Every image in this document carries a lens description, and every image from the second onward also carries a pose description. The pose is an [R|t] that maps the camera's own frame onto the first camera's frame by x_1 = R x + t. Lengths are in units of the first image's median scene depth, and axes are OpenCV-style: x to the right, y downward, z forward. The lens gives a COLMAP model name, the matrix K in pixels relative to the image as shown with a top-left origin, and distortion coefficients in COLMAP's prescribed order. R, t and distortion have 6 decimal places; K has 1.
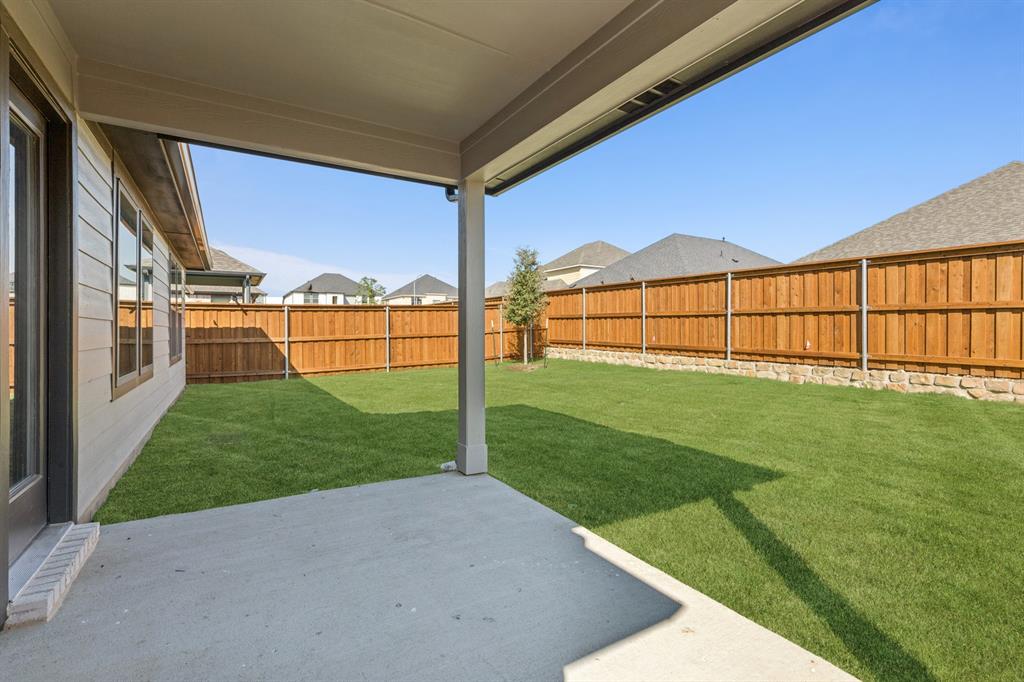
lens RADIAL K [[465.2, 0, 517.0], [0, 465.2, 336.2], [0, 0, 1]] dist [0.008933, -0.000261]
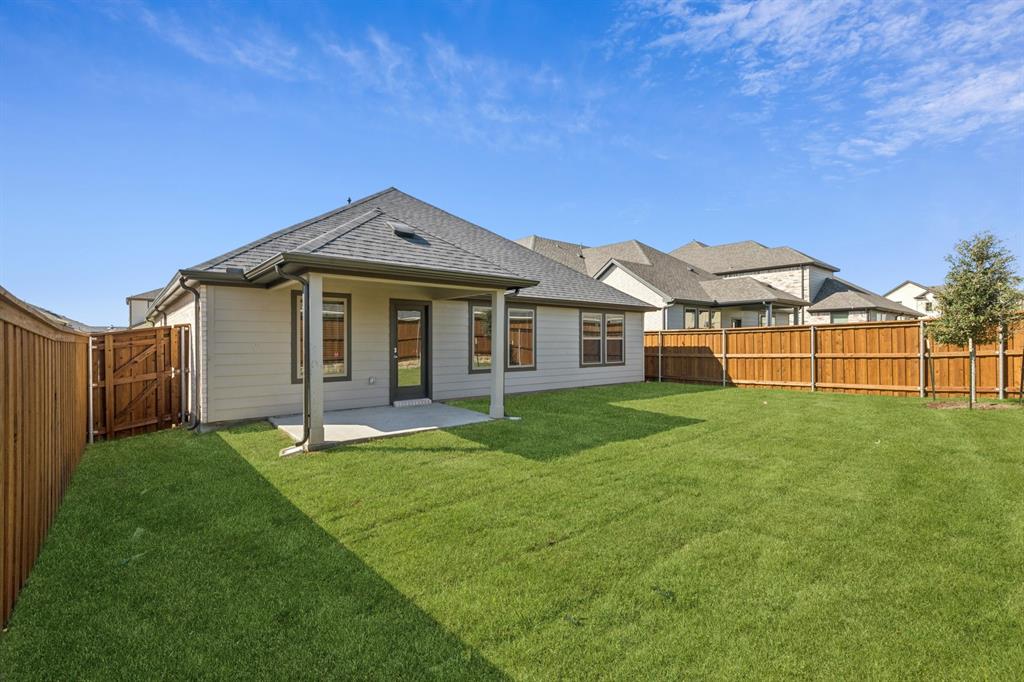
lens RADIAL K [[465.2, 0, 517.0], [0, 465.2, 336.2], [0, 0, 1]] dist [0.008933, -0.000261]
pose [[0.140079, -0.009067, -0.990099, 0.697922], [-0.011125, 0.999881, -0.010730, -0.026717], [0.990078, 0.012518, 0.139961, 0.244637]]
